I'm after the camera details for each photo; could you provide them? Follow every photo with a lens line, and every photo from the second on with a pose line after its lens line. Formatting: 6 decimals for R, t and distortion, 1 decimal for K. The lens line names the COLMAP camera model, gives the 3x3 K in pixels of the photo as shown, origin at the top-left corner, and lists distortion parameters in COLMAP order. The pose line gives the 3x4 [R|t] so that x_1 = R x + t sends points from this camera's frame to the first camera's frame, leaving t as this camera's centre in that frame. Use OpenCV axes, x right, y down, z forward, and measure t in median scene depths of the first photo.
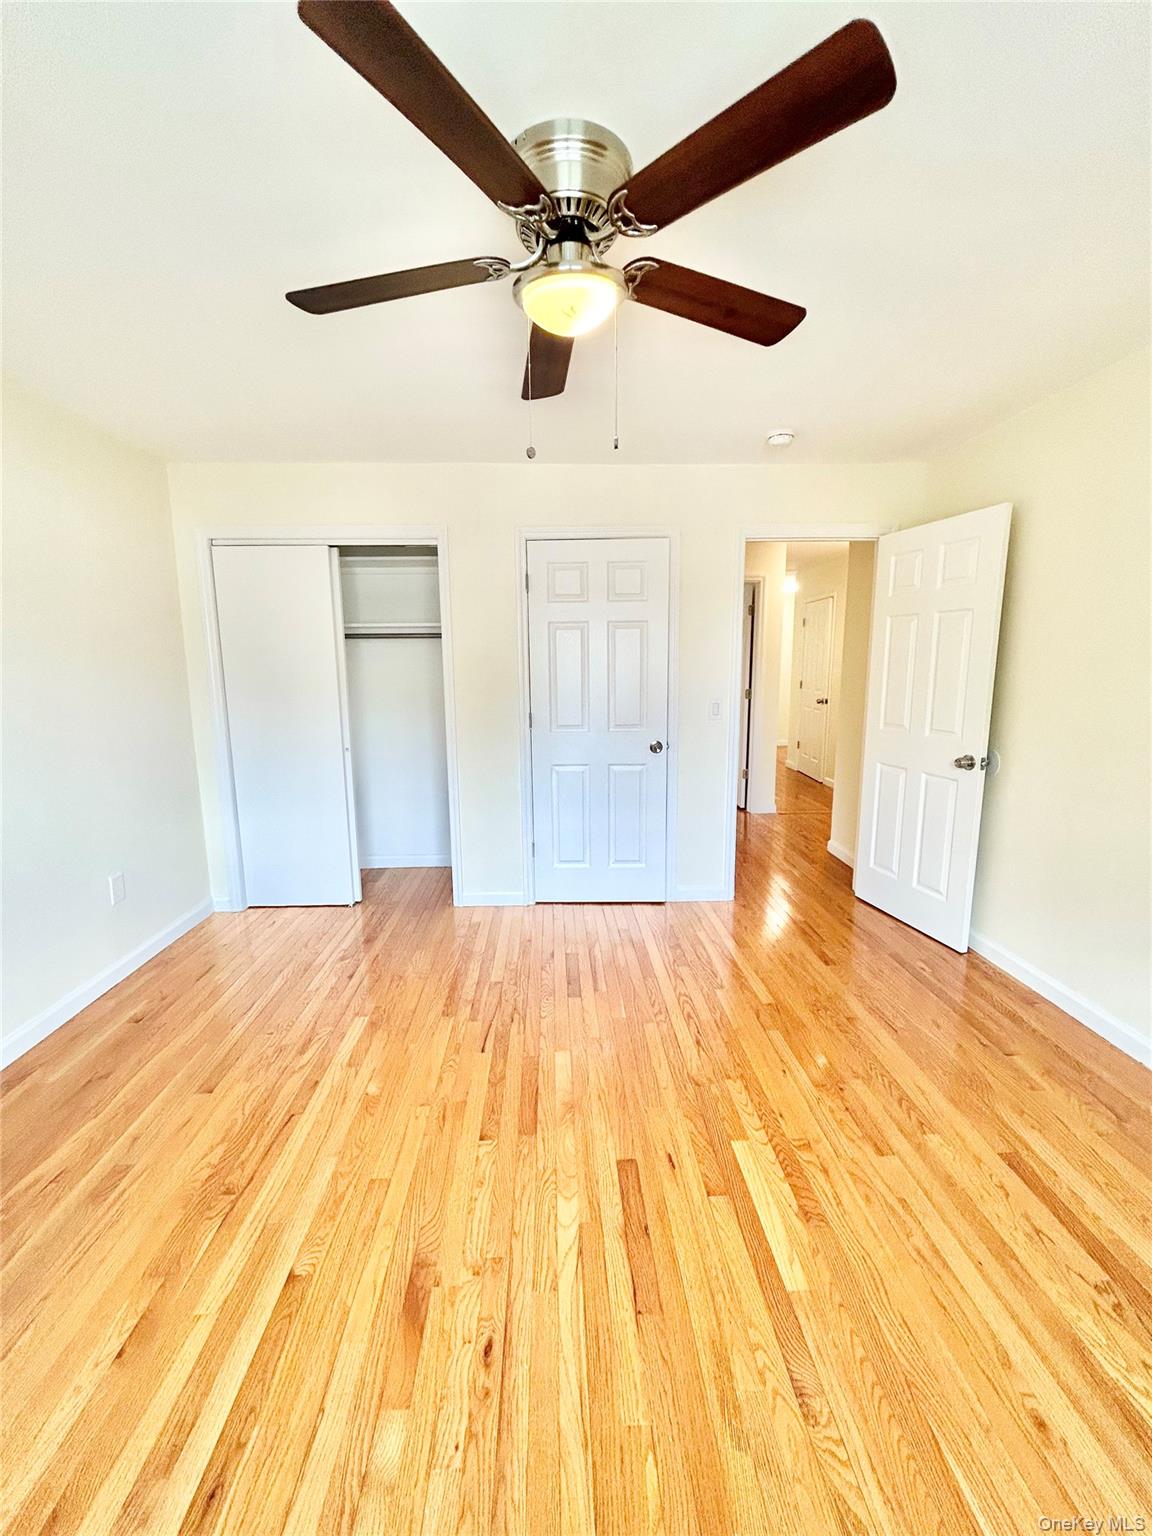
lens RADIAL K [[618.5, 0, 576.2], [0, 618.5, 763.2], [0, 0, 1]] dist [-0.001248, 0.000728]
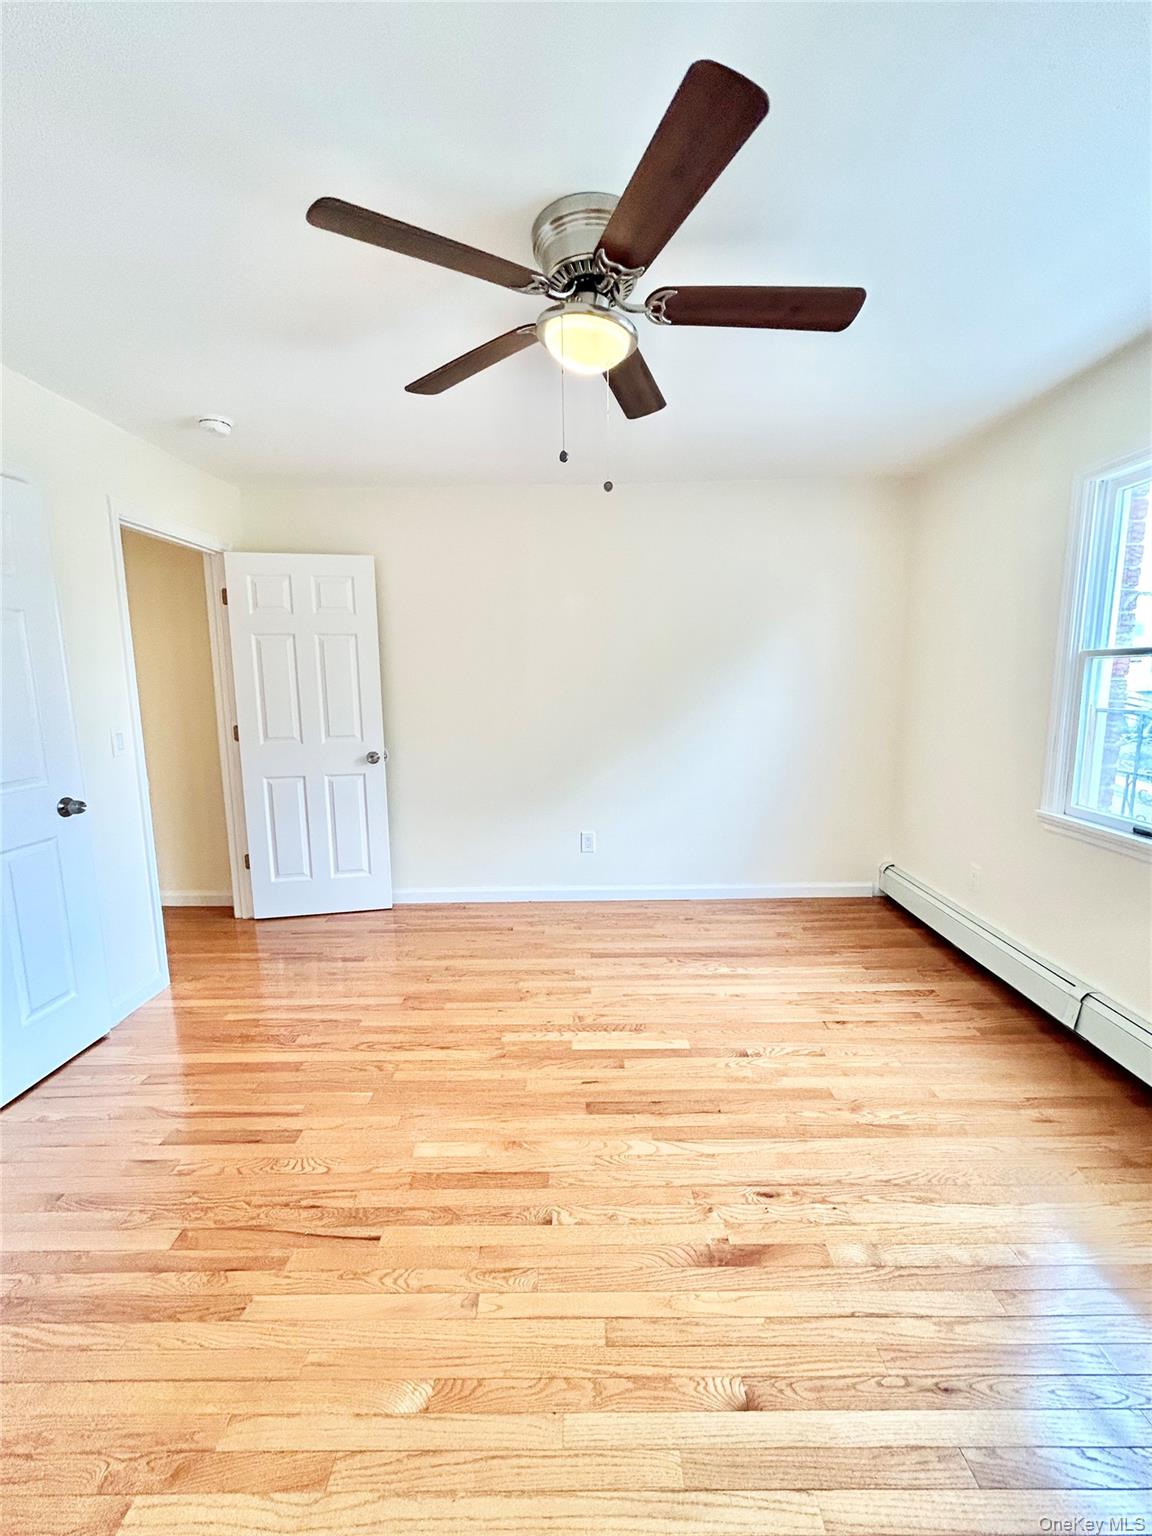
lens RADIAL K [[618.5, 0, 576.2], [0, 618.5, 763.2], [0, 0, 1]] dist [-0.001248, 0.000728]
pose [[0.041086, -0.125110, 0.991292, -0.935822], [0.170900, 0.978389, 0.116398, -0.104559], [-0.984431, 0.164629, 0.061579, 0.826866]]
